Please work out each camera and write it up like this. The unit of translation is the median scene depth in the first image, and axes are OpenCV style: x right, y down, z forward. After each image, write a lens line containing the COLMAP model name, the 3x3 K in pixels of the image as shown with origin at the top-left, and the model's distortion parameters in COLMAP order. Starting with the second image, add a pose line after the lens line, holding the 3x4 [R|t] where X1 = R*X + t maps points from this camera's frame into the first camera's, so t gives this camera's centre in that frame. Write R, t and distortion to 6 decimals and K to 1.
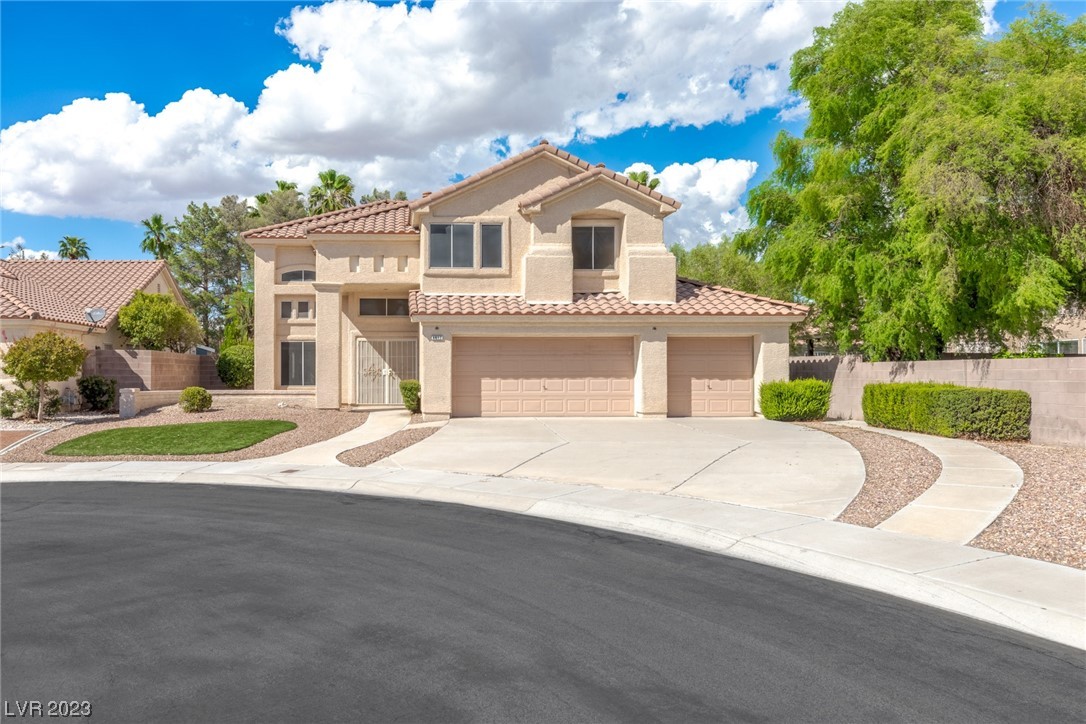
lens RADIAL K [[791.8, 0, 542.3], [0, 791.8, 363.5], [0, 0, 1]] dist [0.002088, 0.000053]
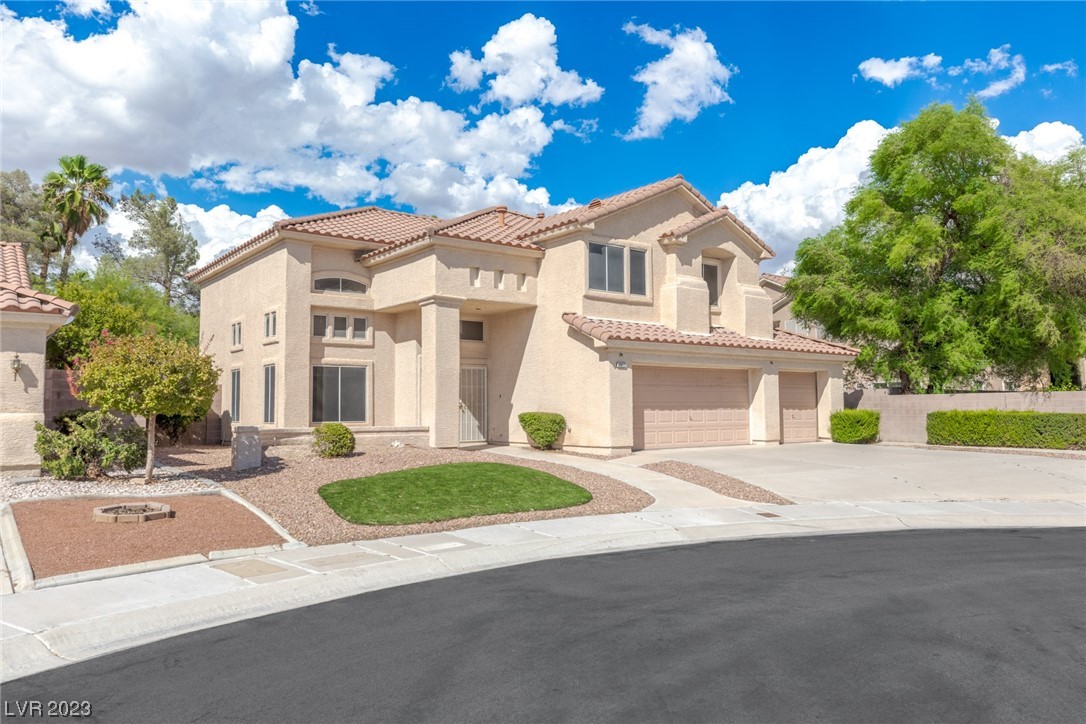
lens RADIAL K [[724.0, 0, 542.8], [0, 724.0, 361.3], [0, 0, 1]] dist [-0.000539, 0.000226]
pose [[0.826637, 0.032902, 0.561773, -0.654272], [0.000382, 0.998256, -0.059028, 0.012031], [-0.562735, 0.049010, 0.825183, 0.341952]]
